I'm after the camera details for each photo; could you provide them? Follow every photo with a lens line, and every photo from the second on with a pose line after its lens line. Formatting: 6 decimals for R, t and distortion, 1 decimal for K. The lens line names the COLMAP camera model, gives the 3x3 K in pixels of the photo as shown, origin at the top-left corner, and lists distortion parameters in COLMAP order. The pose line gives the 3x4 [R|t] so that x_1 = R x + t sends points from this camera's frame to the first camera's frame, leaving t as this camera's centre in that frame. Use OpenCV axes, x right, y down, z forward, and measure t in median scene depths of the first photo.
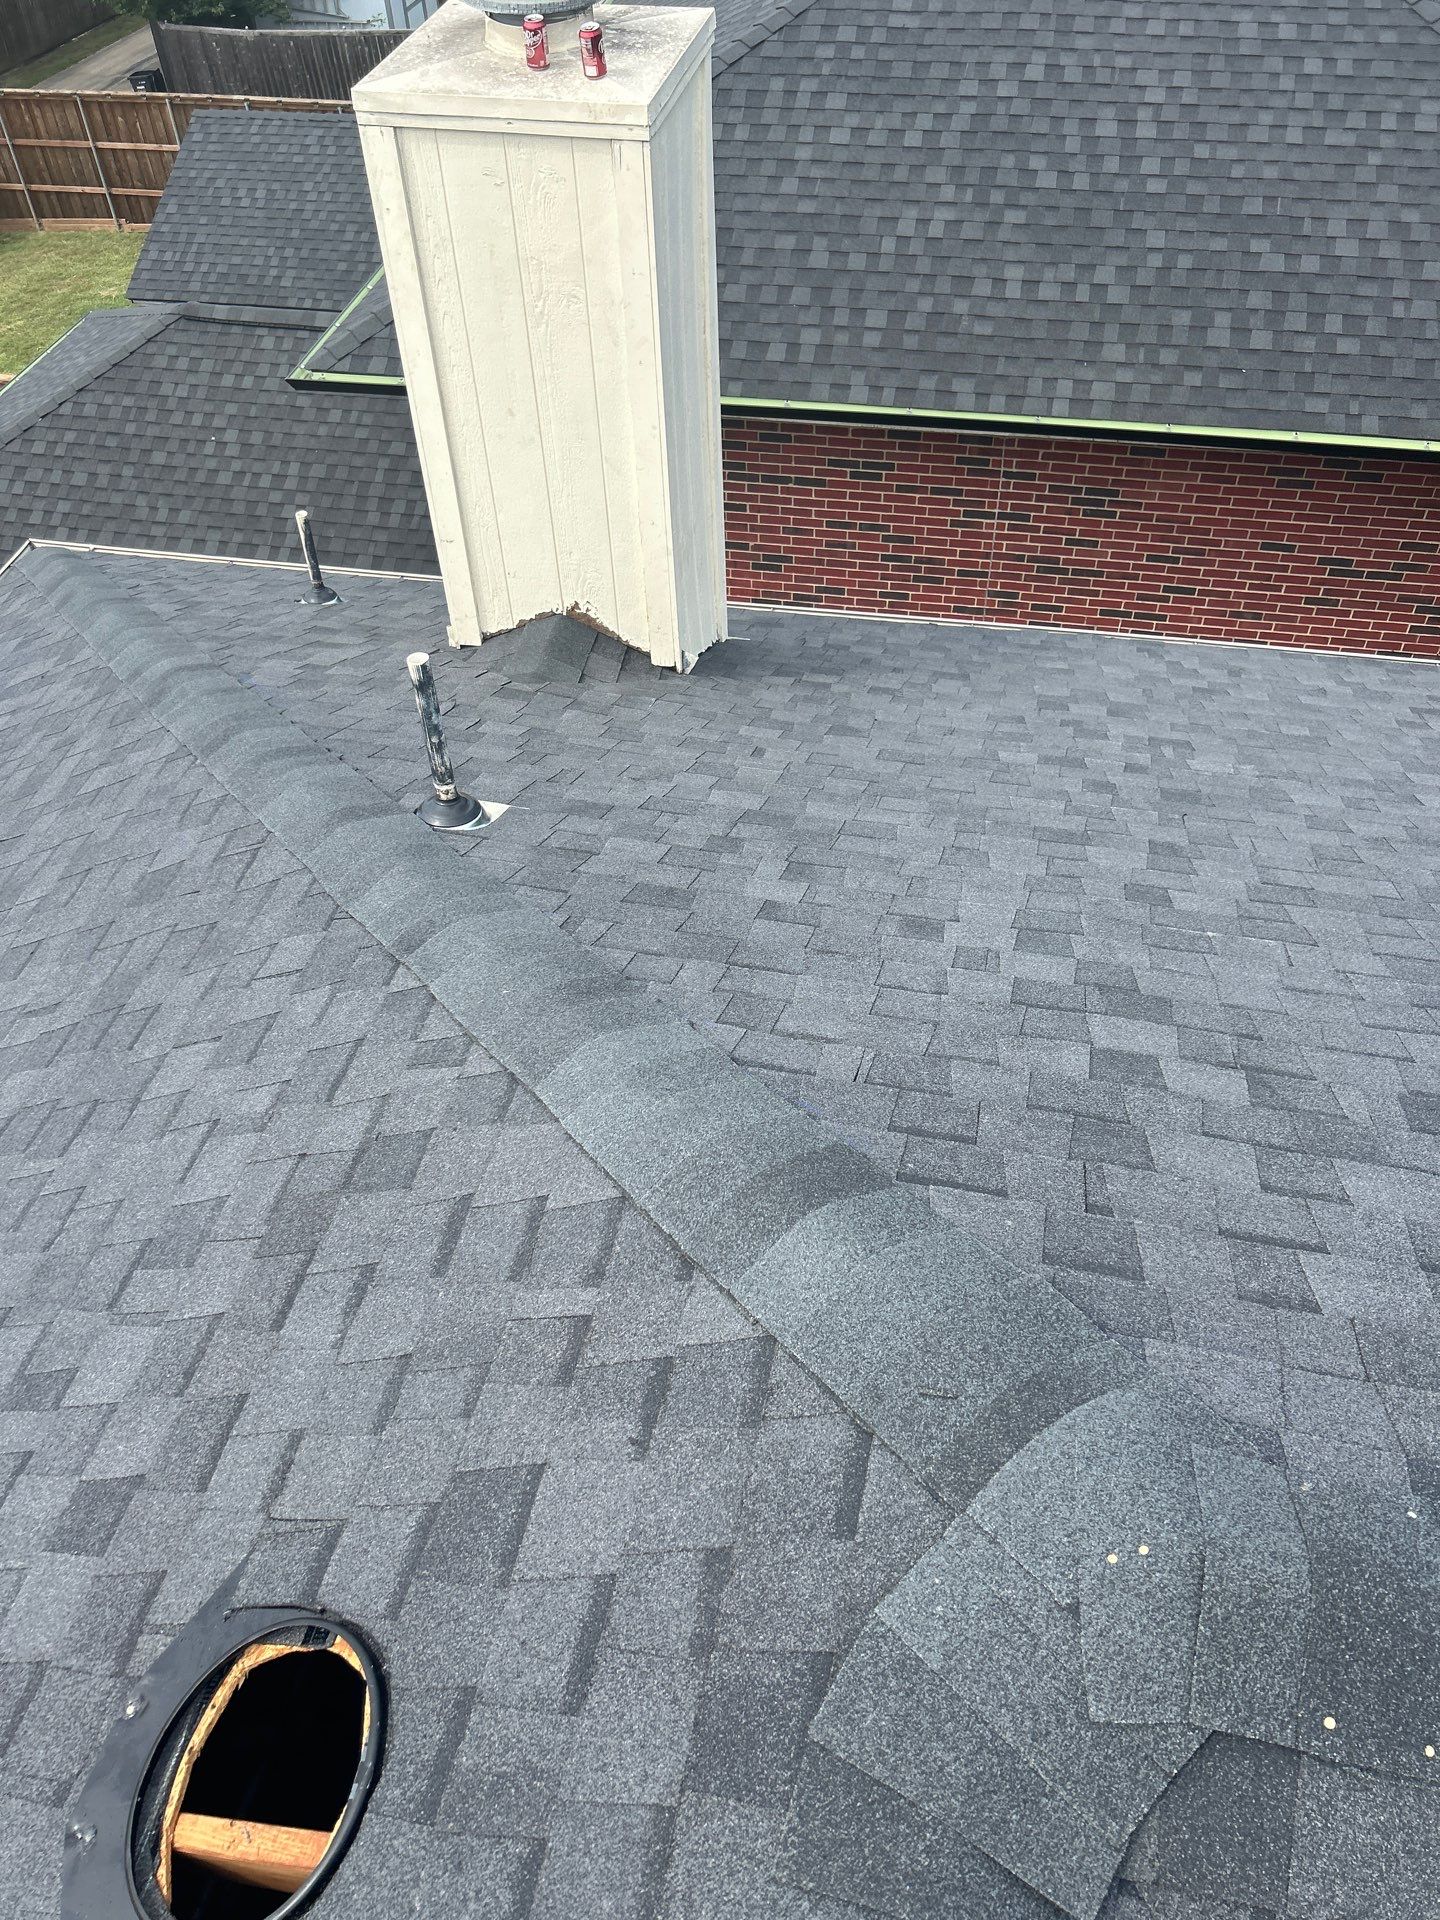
lens RADIAL K [[1429.7, 0, 688.4], [0, 1429.7, 1005.8], [0, 0, 1]] dist [0.042432, -0.046731]
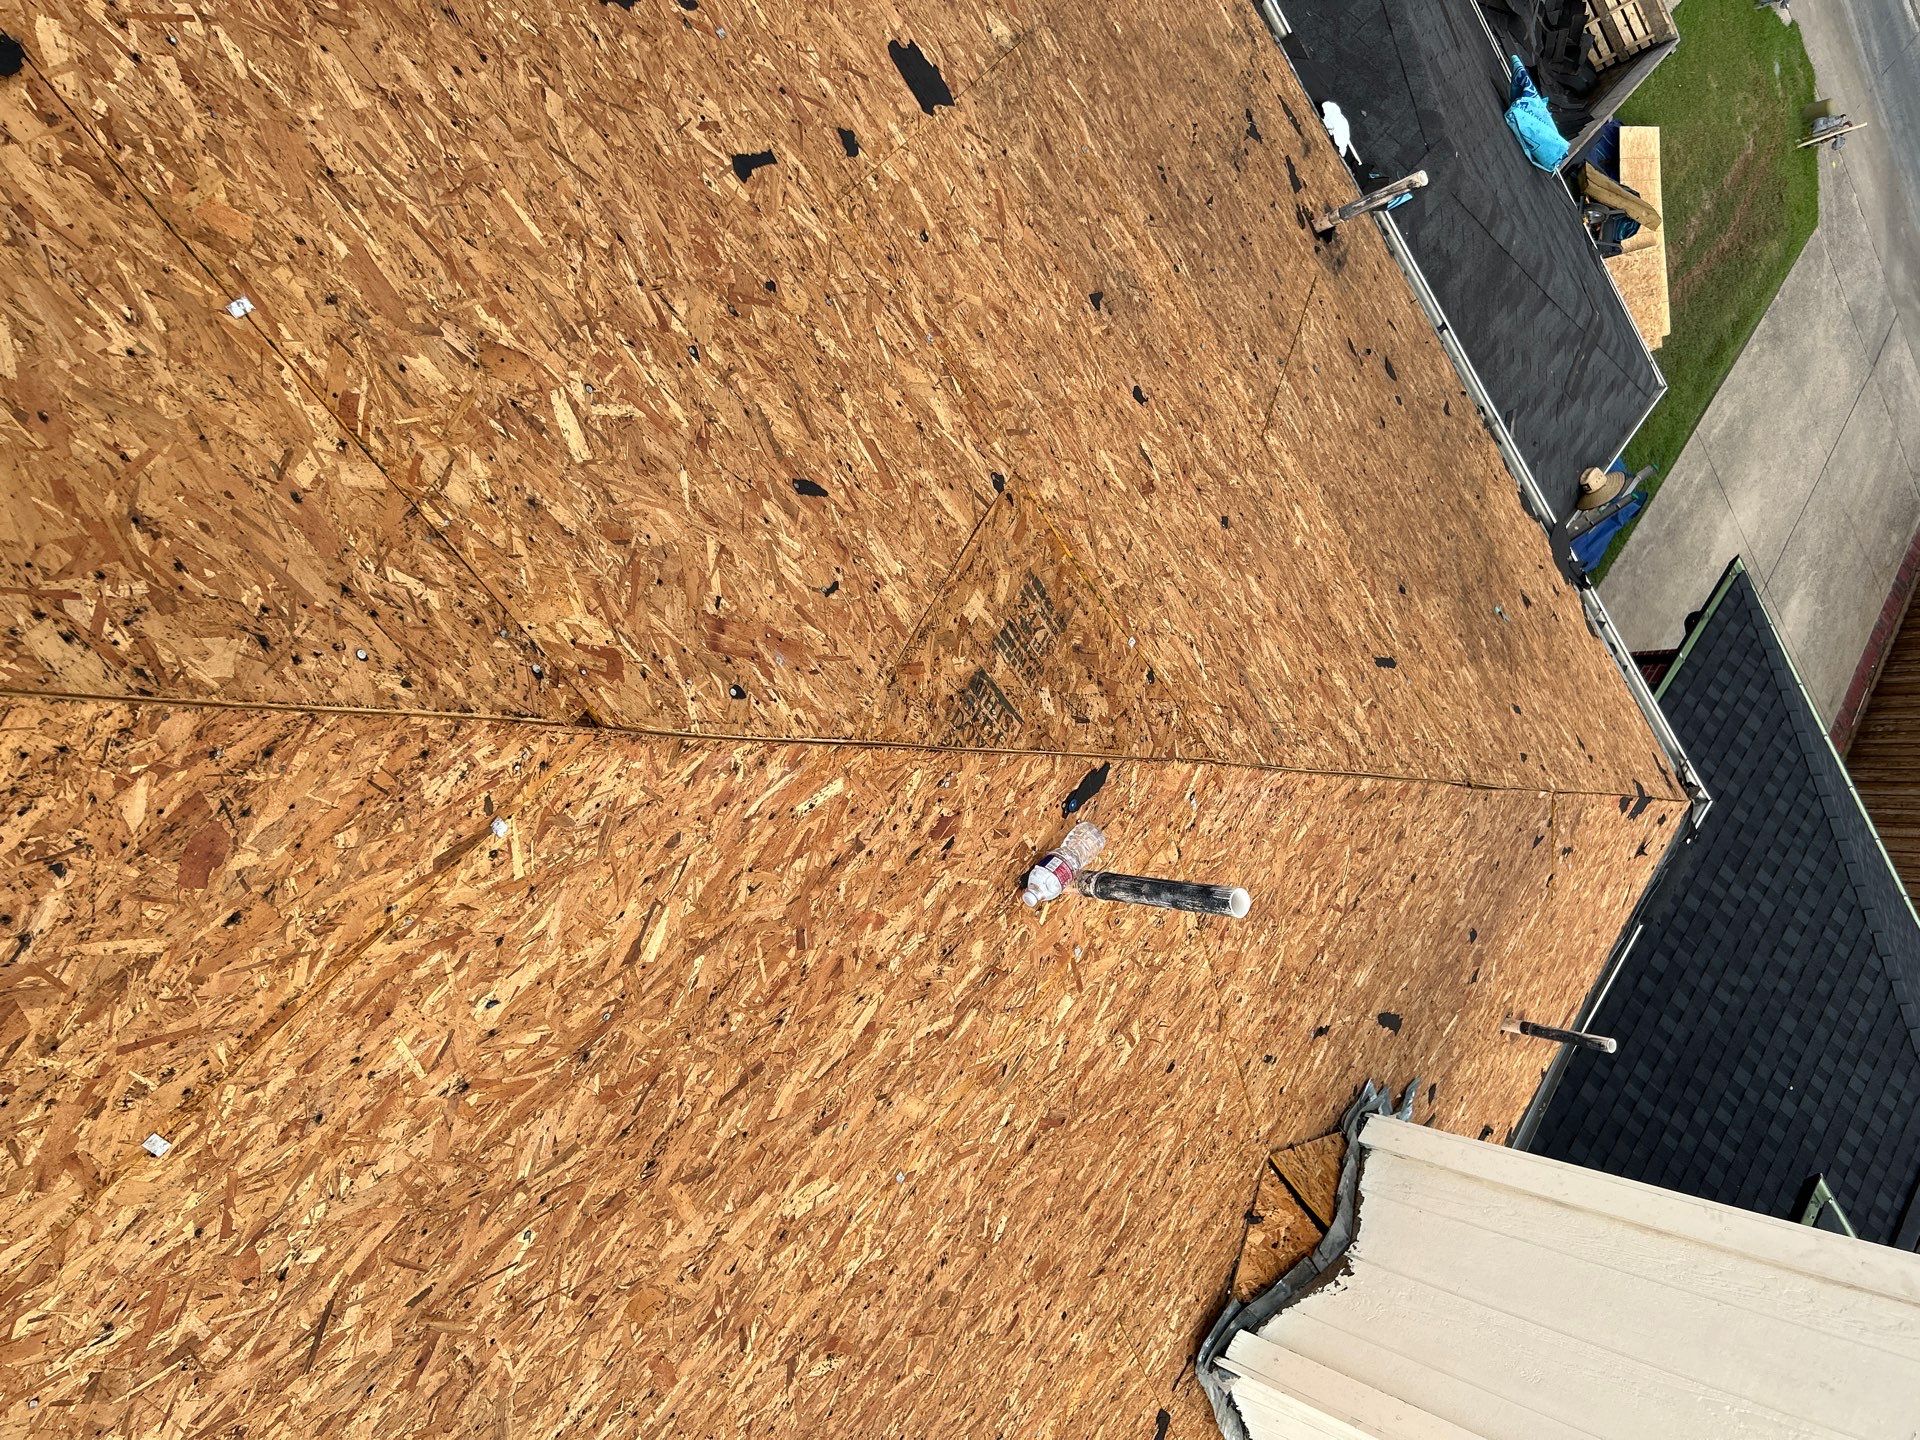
lens RADIAL K [[1429.7, 0, 960.7], [0, 1429.7, 722.1], [0, 0, 1]] dist [0.042432, -0.046731]
pose [[-0.489283, 0.814774, -0.311039, 0.013882], [-0.870023, -0.431261, 0.238900, -0.098428], [0.060510, 0.387501, 0.919881, 0.107902]]
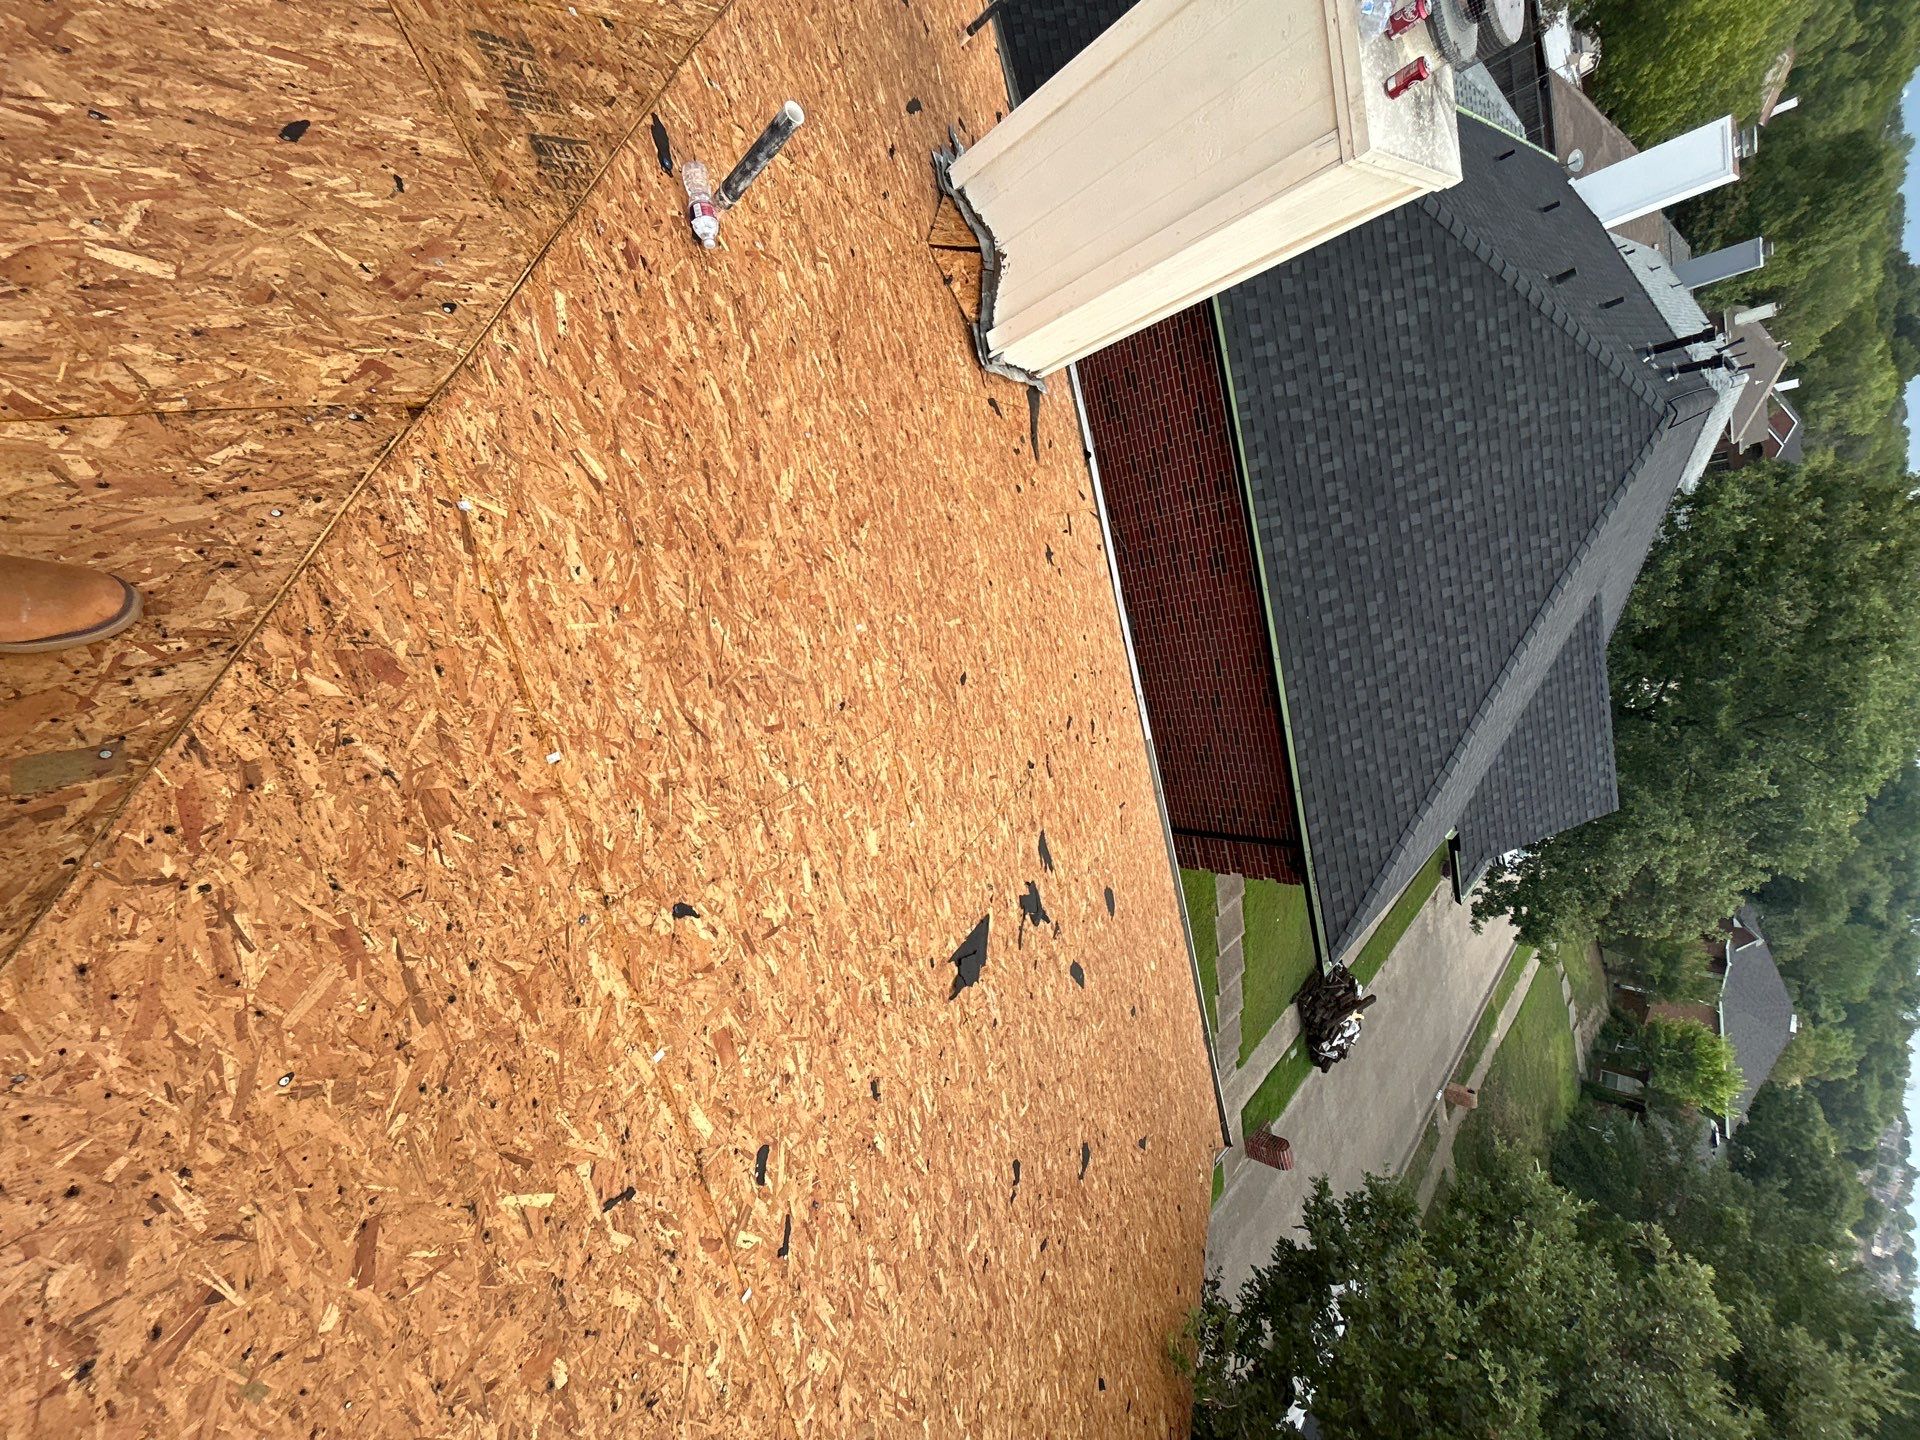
lens RADIAL K [[772.5, 0, 959.4], [0, 772.5, 712.7], [0, 0, 1]] dist [0.002022, -0.000455]
pose [[0.369883, 0.863470, 0.342937, 0.015287], [-0.927647, 0.363716, 0.084748, -0.094158], [-0.051554, -0.349471, 0.935528, 0.124409]]
